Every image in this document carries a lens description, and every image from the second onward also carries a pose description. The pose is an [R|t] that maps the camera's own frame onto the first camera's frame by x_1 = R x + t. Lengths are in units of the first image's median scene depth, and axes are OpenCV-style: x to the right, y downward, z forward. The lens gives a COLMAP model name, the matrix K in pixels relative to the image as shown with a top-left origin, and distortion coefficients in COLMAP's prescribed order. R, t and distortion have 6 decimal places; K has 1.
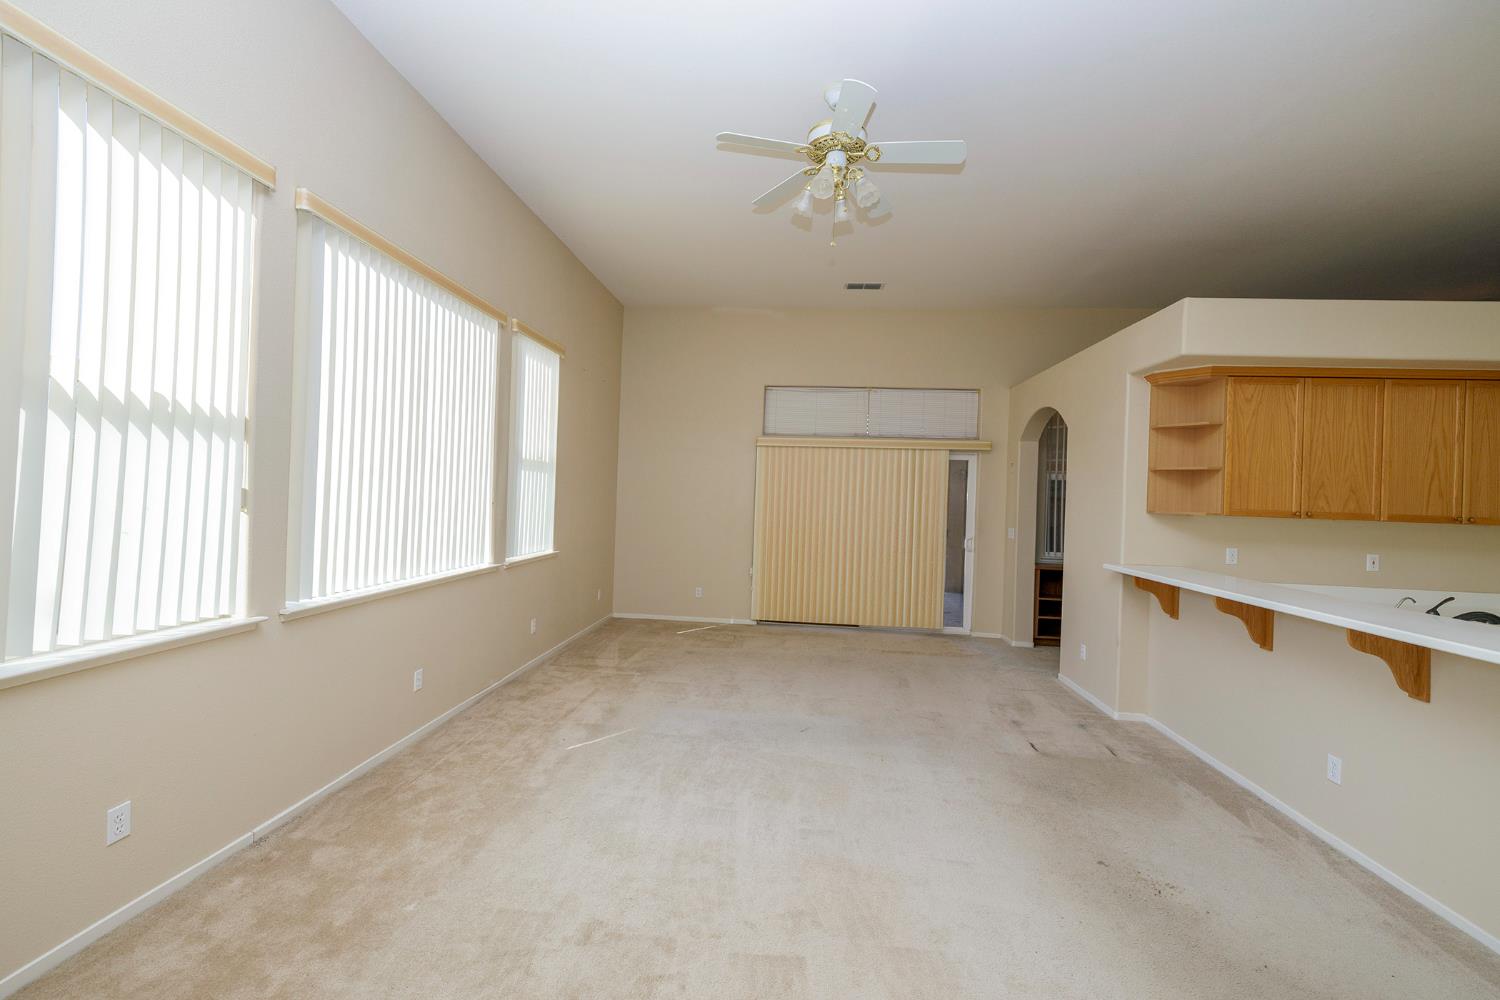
lens RADIAL K [[629.6, 0, 741.7], [0, 629.6, 493.3], [0, 0, 1]] dist [-0.000444, 0.000324]
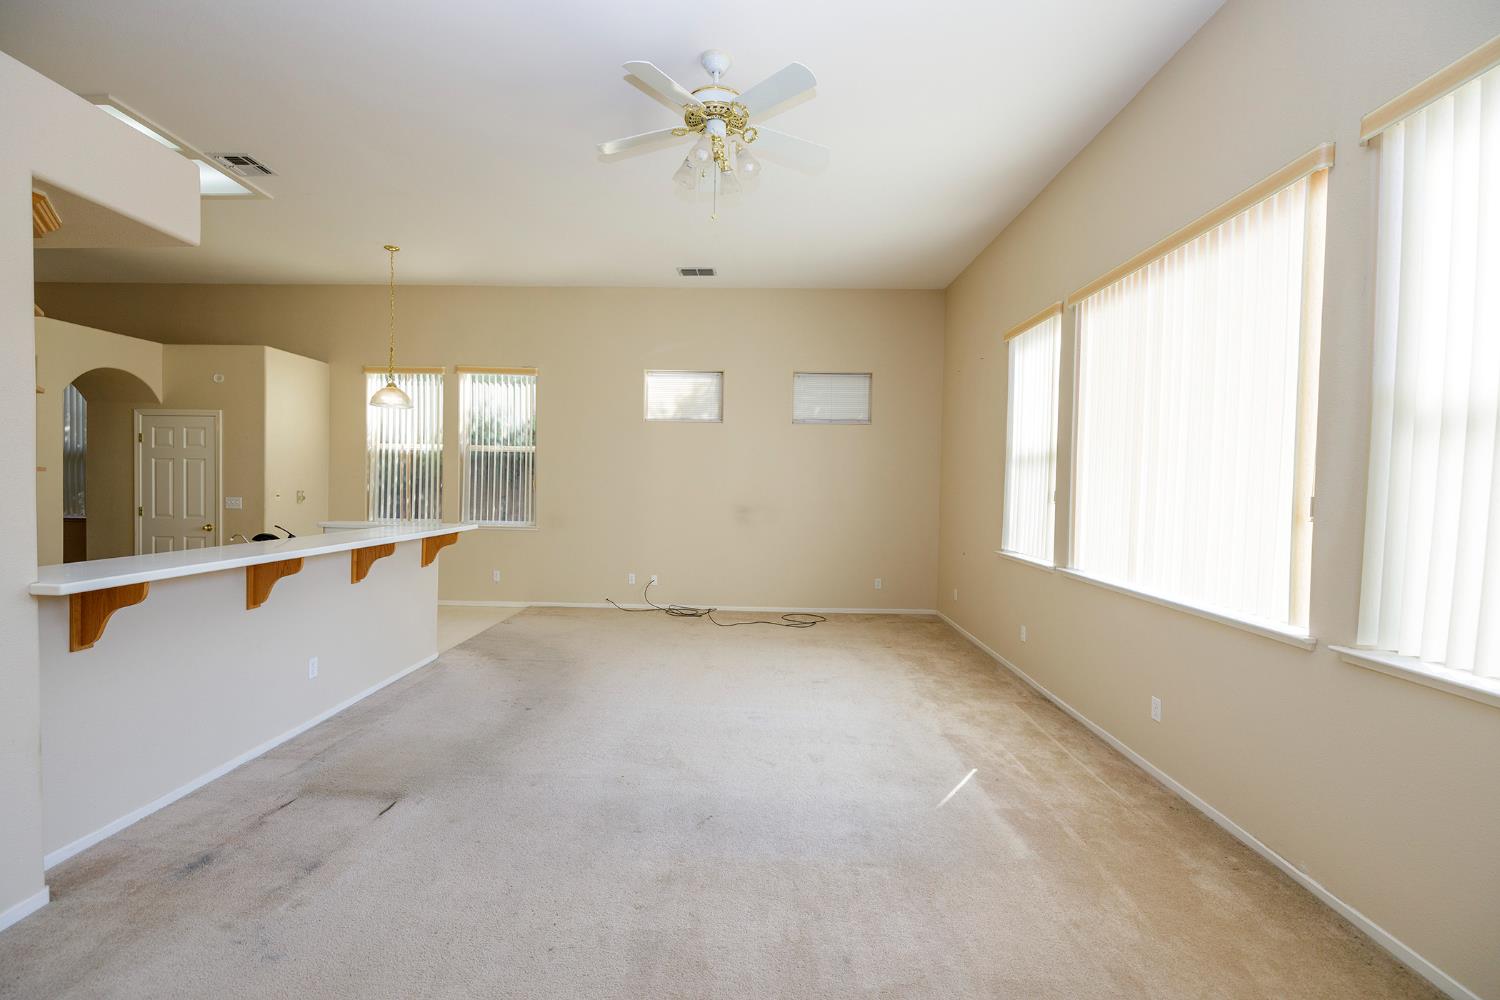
lens RADIAL K [[629.6, 0, 741.7], [0, 629.6, 493.3], [0, 0, 1]] dist [-0.000444, 0.000324]
pose [[-0.996050, -0.051459, -0.072358, 0.122749], [-0.052510, 0.998540, 0.012708, 0.011789], [0.071599, 0.016457, -0.997298, 1.652791]]
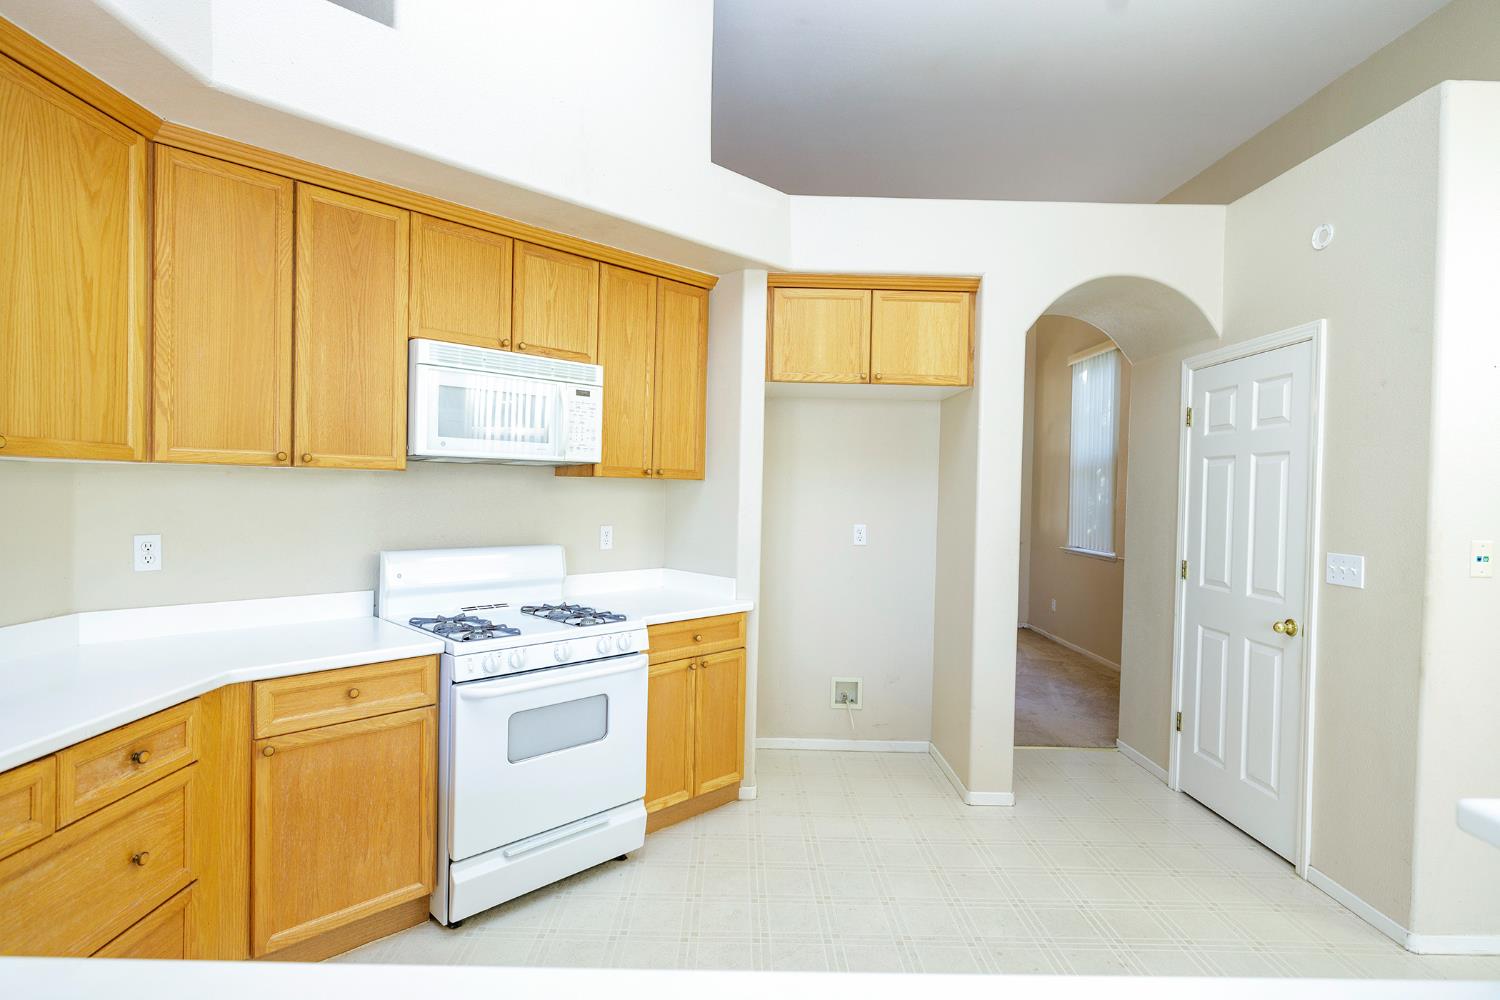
lens RADIAL K [[749.5, 0, 745.4], [0, 749.5, 495.9], [0, 0, 1]] dist [-0.000083, 0.000437]
pose [[-0.105460, -0.048765, 0.993227, 0.668674], [-0.027751, 0.998552, 0.046080, 0.039757], [-0.994036, -0.022703, -0.106660, 0.598865]]
